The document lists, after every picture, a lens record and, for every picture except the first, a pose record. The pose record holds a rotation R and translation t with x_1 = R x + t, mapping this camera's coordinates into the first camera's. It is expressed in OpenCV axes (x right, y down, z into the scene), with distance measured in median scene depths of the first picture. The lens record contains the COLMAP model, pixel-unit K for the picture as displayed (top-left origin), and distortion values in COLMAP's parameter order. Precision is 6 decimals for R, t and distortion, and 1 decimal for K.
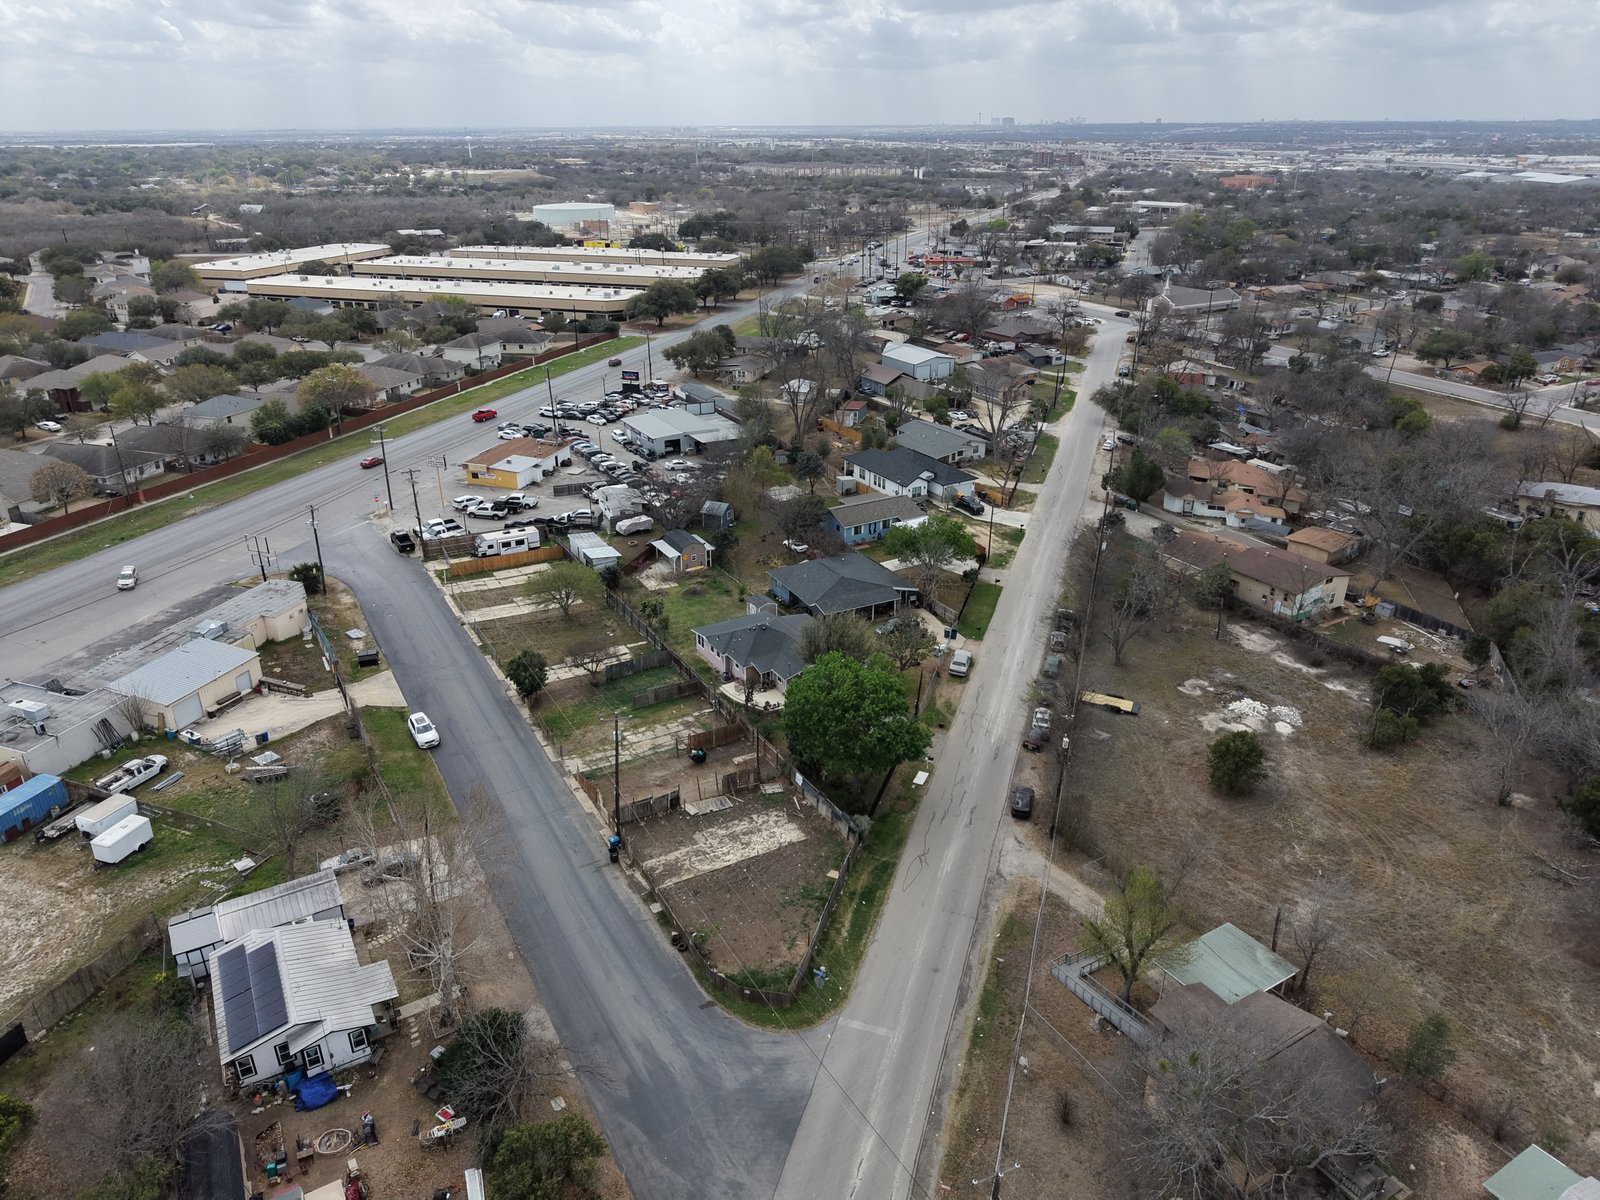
lens RADIAL K [[1062.7, 0, 798.0], [0, 1062.7, 605.7], [0, 0, 1]] dist [0.035460, -0.037588]
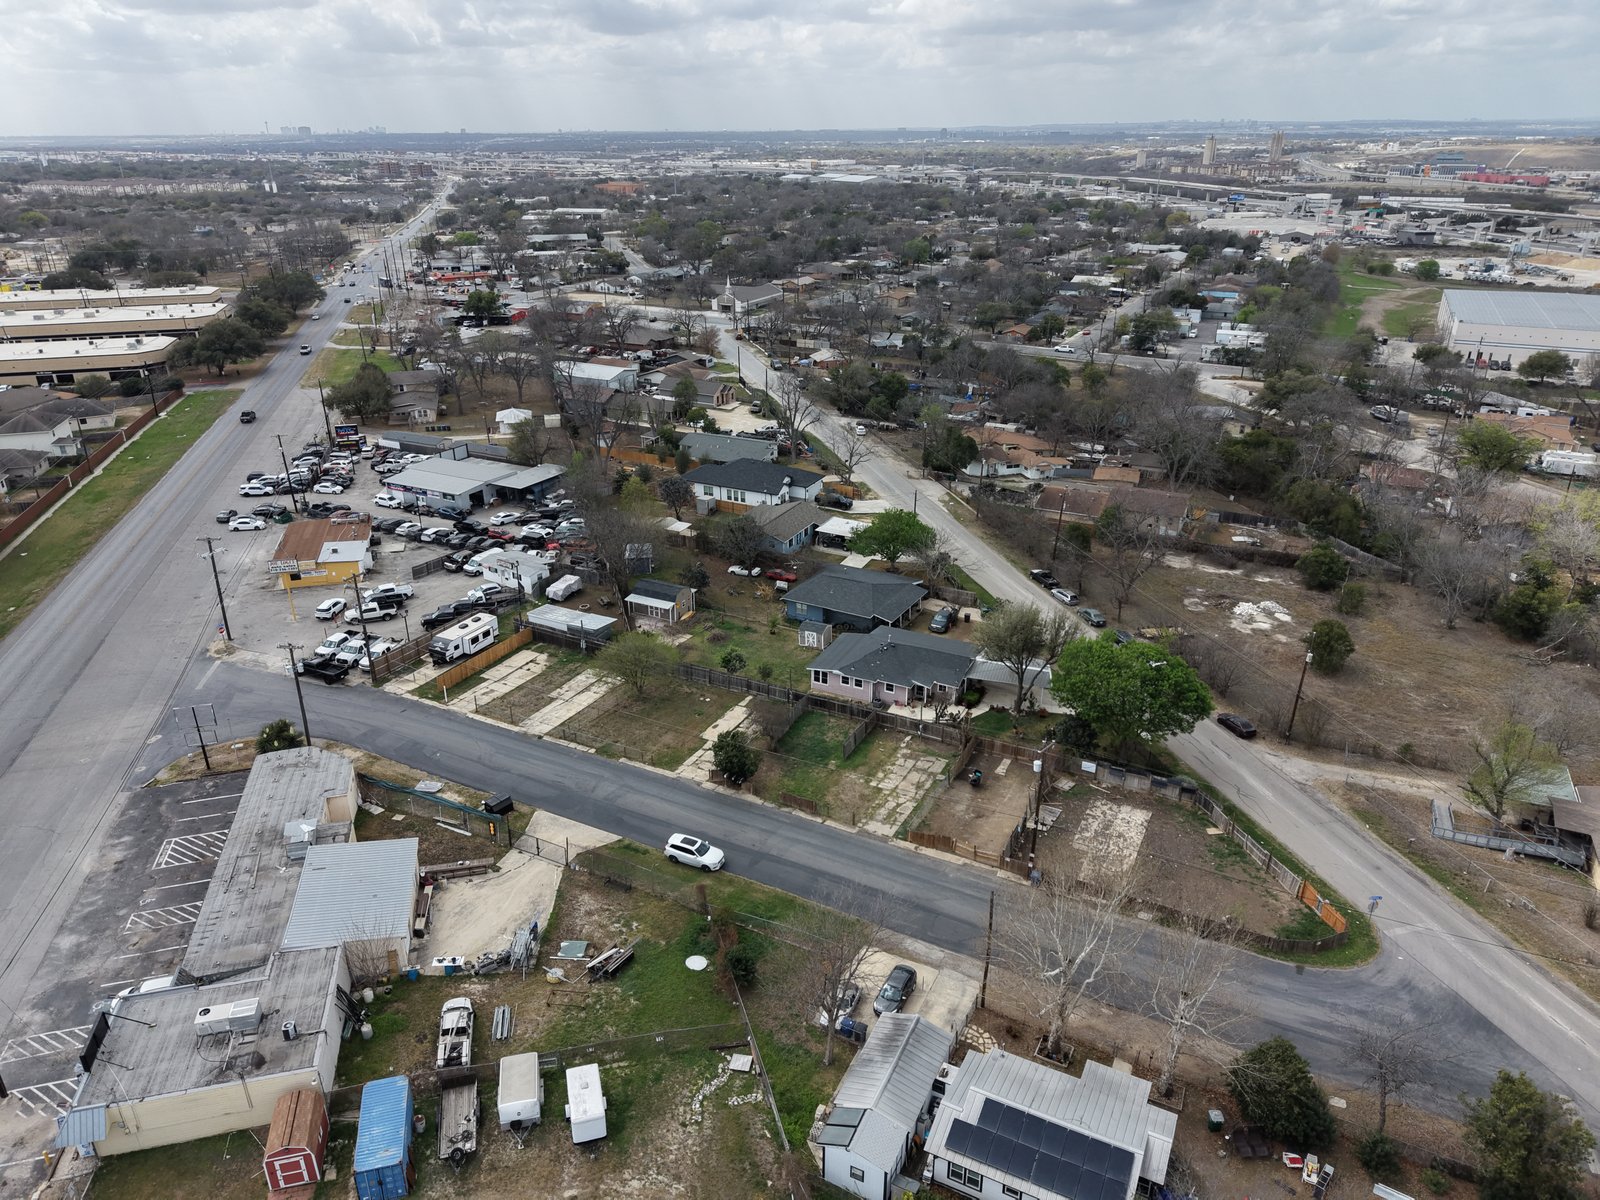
lens RADIAL K [[1062.7, 0, 798.0], [0, 1062.7, 605.7], [0, 0, 1]] dist [0.035460, -0.037588]
pose [[0.835856, -0.225659, 0.500422, -0.427487], [0.229708, 0.971732, 0.054509, -0.064009], [-0.498576, 0.069389, 0.864064, 0.145769]]
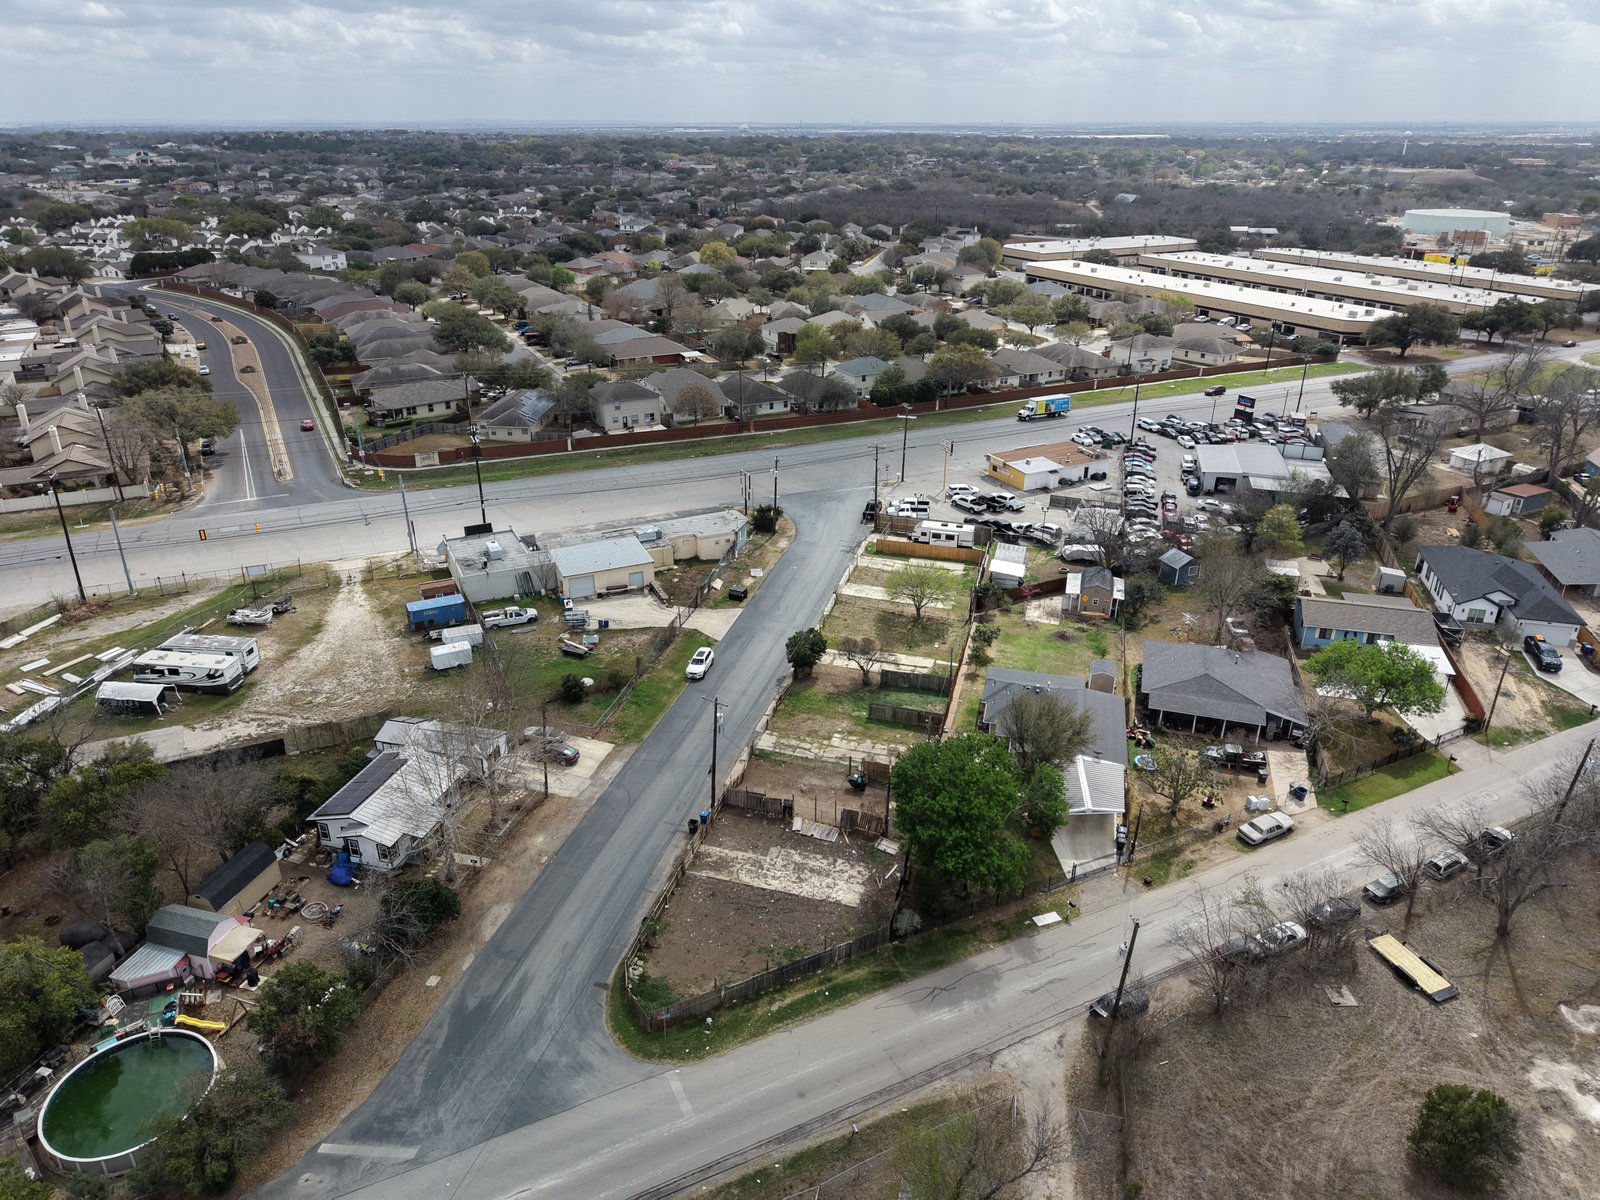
lens RADIAL K [[1062.7, 0, 798.0], [0, 1062.7, 605.7], [0, 0, 1]] dist [0.035460, -0.037588]
pose [[0.708593, 0.298477, -0.639380, 0.270423], [-0.295389, 0.948386, 0.115363, -0.064883], [0.640813, 0.107121, 0.760187, 0.140862]]
